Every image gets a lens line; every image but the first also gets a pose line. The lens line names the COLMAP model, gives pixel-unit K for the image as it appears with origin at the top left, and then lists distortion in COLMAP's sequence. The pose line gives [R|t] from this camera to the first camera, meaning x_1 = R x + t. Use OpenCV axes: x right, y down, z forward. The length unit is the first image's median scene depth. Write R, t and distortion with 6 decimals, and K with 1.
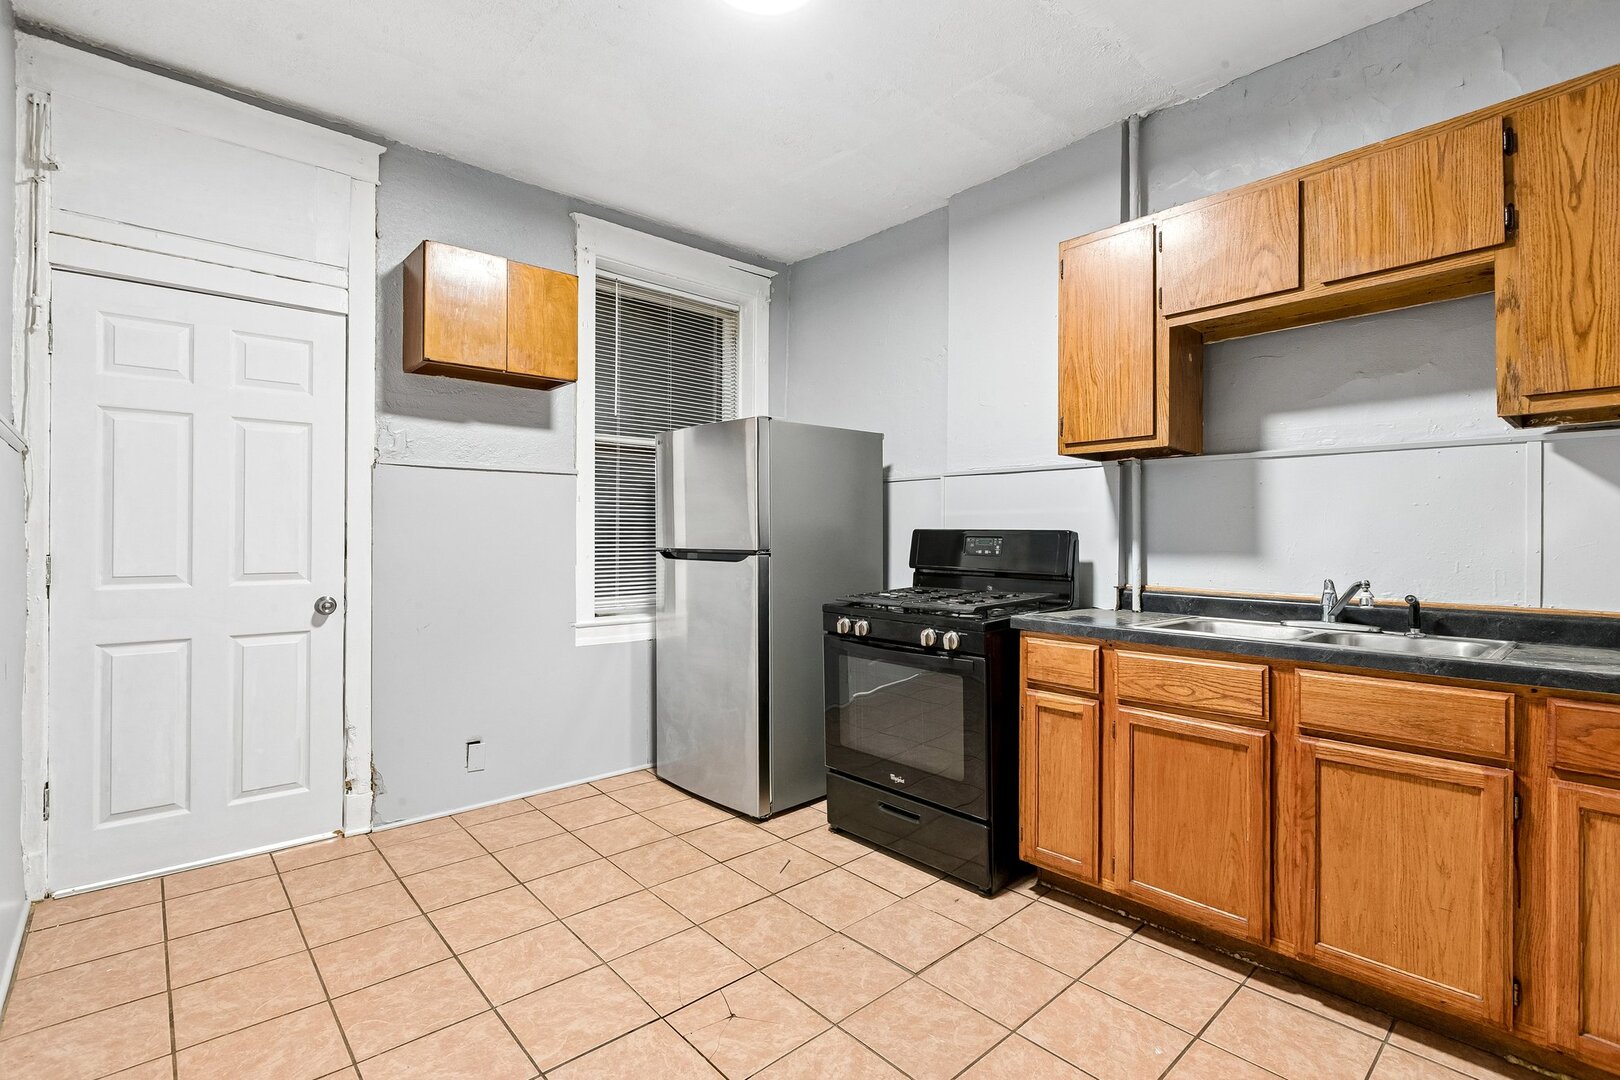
lens RADIAL K [[760.4, 0, 810.3], [0, 760.4, 505.9], [0, 0, 1]] dist [-0.000761, -0.000061]
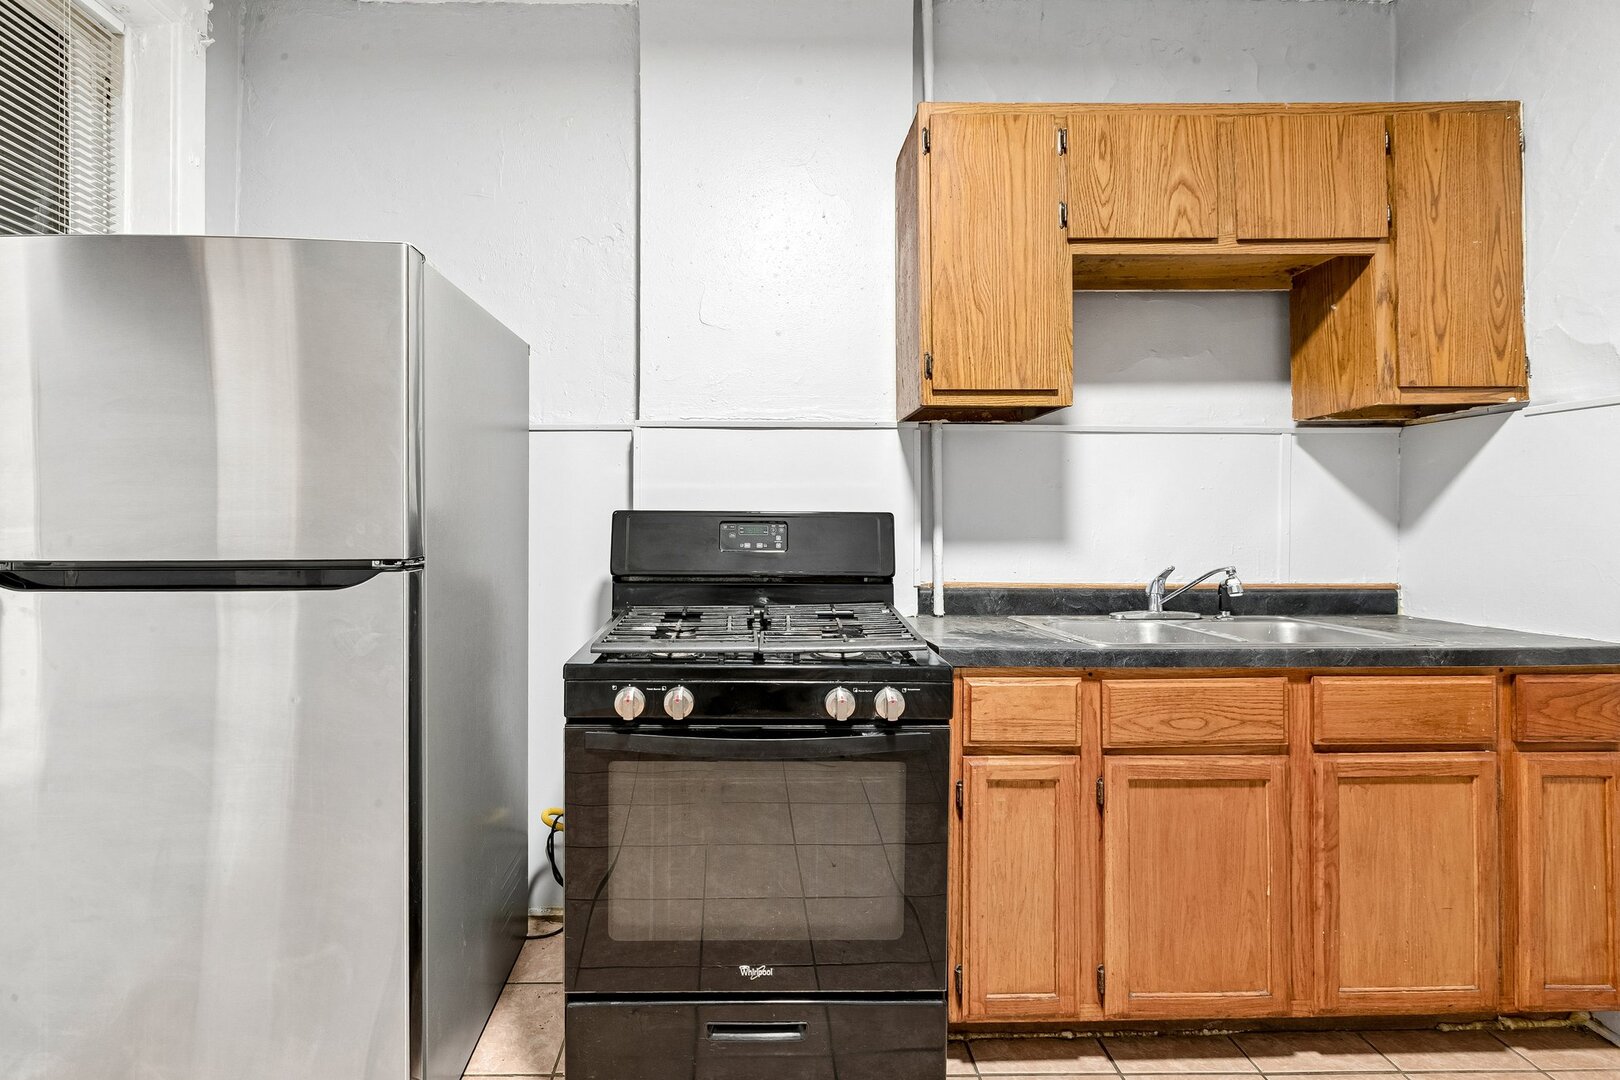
lens RADIAL K [[760.4, 0, 810.3], [0, 760.4, 505.9], [0, 0, 1]] dist [-0.000761, -0.000061]
pose [[0.662160, 0.008436, 0.749315, -0.334280], [-0.026918, 0.999559, 0.012535, 0.024893], [-0.748879, -0.028470, 0.662095, 0.775101]]
